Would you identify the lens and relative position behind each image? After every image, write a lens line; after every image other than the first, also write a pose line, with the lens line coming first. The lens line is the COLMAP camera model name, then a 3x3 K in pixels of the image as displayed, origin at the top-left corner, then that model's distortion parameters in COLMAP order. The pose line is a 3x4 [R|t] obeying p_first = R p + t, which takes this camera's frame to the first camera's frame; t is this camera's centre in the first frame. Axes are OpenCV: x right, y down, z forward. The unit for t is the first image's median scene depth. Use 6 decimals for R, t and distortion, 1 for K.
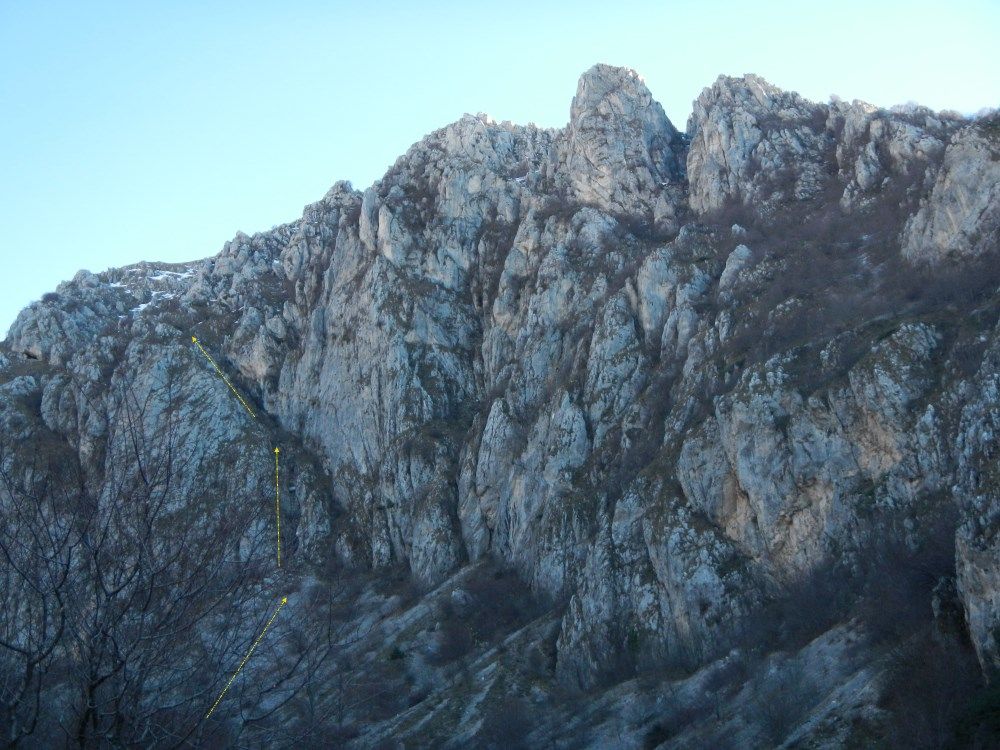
lens RADIAL K [[1353.8, 0, 501.1], [0, 1353.8, 373.1], [0, 0, 1]] dist [0.002015, 0.000000]
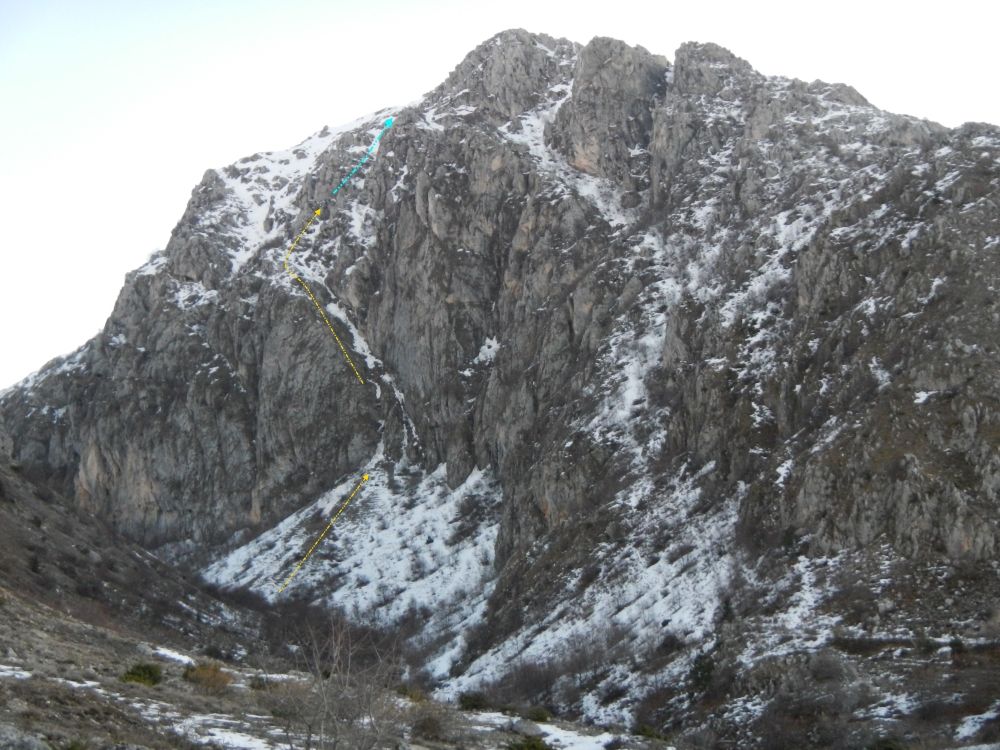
lens RADIAL K [[1675.5, 0, 531.2], [0, 1675.5, 340.6], [0, 0, 1]] dist [0.050318, 0.000000]
pose [[0.995288, -0.035487, -0.090231, 0.183571], [0.053168, 0.977975, 0.201838, -0.342304], [0.081081, -0.205685, 0.975254, -0.794198]]
